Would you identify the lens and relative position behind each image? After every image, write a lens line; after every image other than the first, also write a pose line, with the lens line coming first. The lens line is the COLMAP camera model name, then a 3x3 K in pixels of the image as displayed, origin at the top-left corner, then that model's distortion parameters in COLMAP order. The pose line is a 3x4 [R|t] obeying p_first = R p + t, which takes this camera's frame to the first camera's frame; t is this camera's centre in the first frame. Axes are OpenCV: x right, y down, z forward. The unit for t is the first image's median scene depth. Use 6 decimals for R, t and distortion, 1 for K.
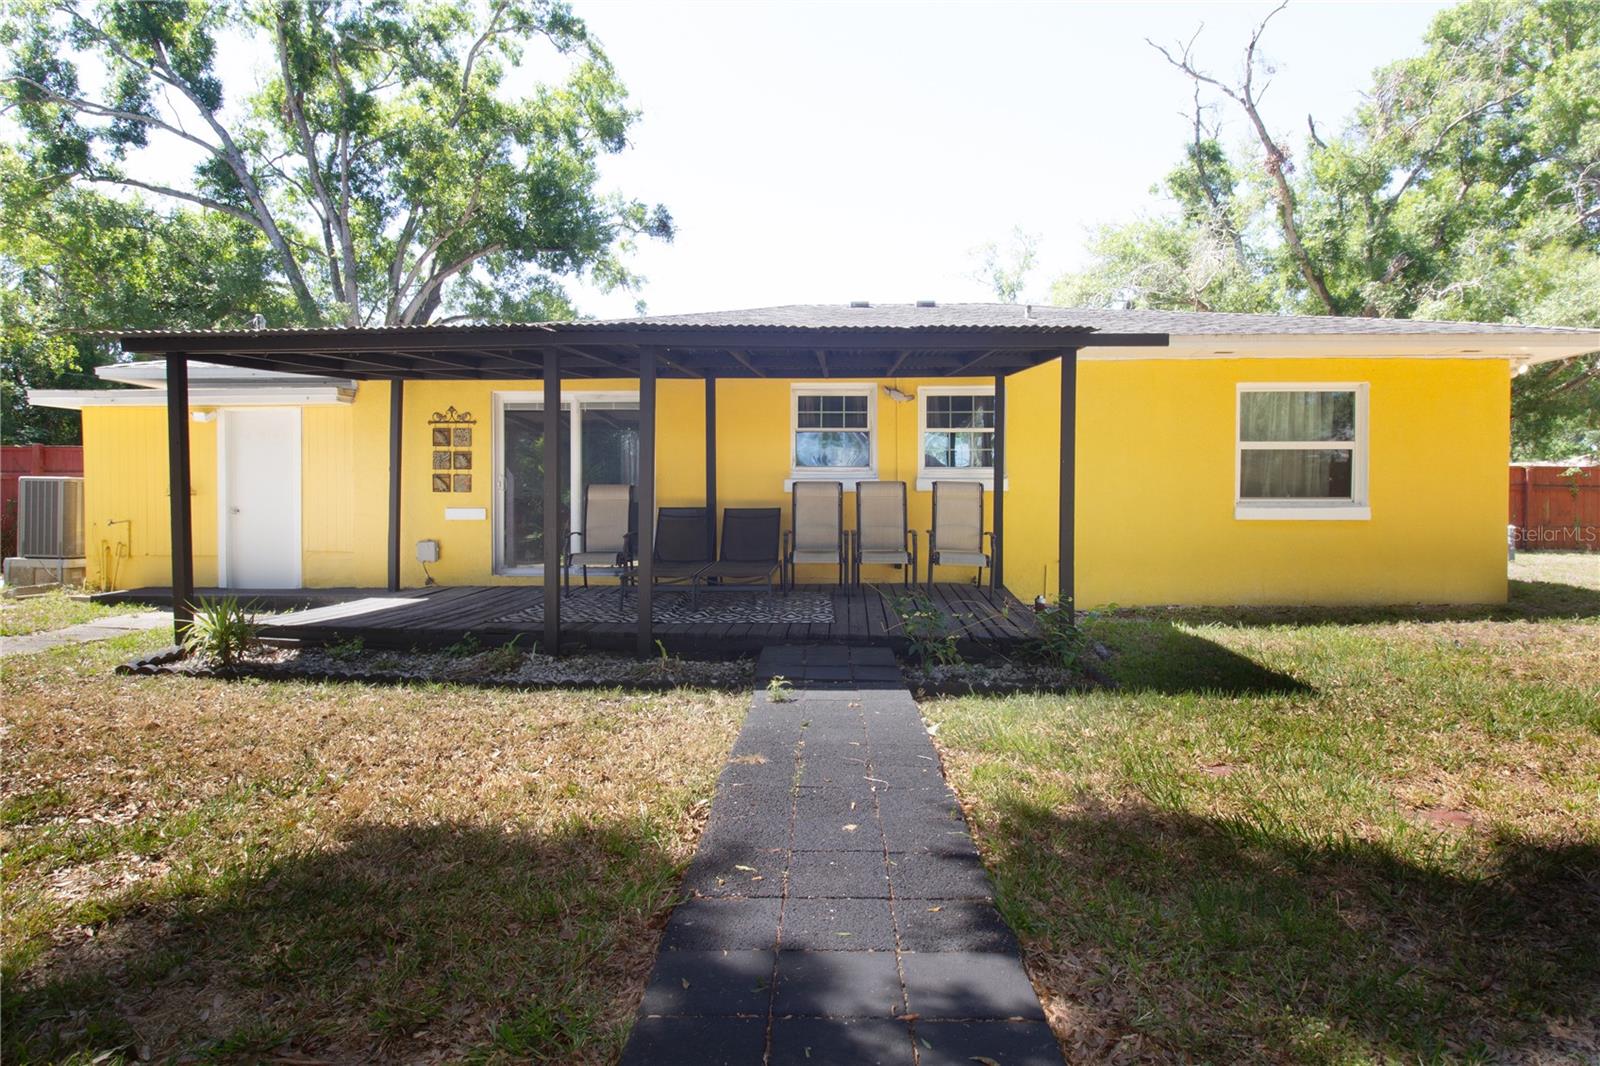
lens RADIAL K [[880.5, 0, 800.0], [0, 880.5, 533.0], [0, 0, 1]] dist [0.005029, 0.000443]
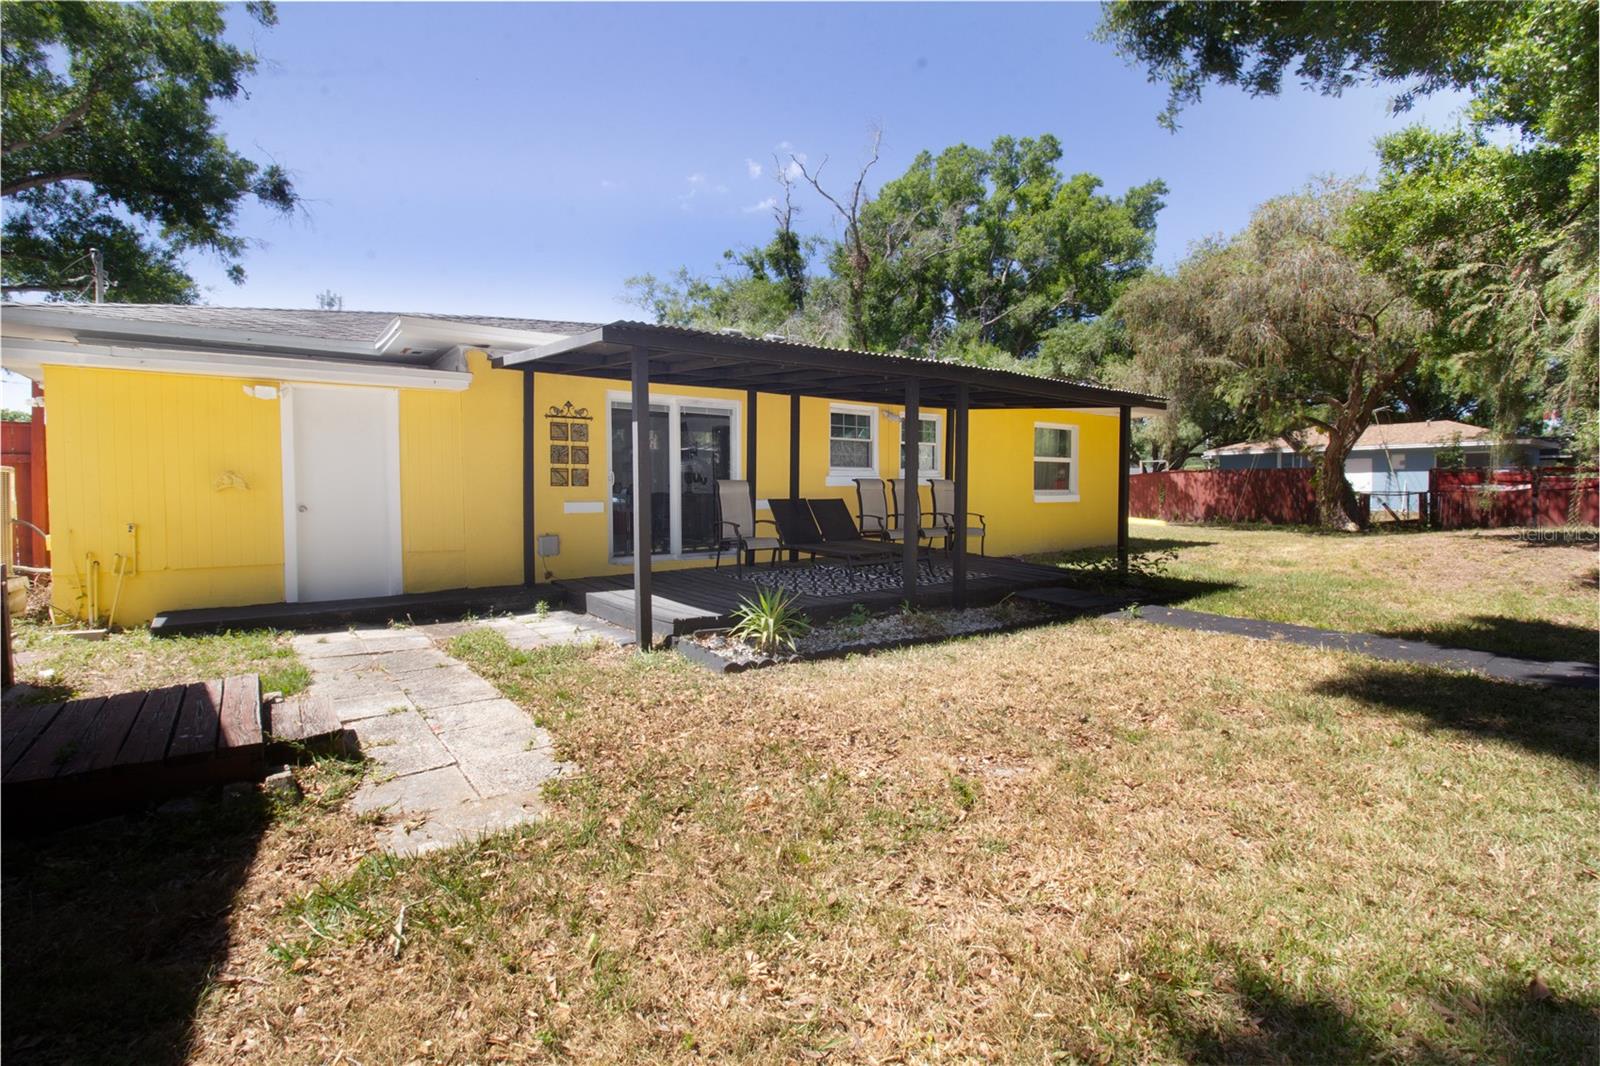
lens RADIAL K [[744.7, 0, 800.0], [0, 744.7, 533.0], [0, 0, 1]] dist [-0.000181, -0.013060]
pose [[0.778601, -0.039595, 0.626269, -0.728305], [0.023923, 0.999155, 0.033428, -0.015043], [-0.627064, -0.011045, 0.778890, 0.167170]]
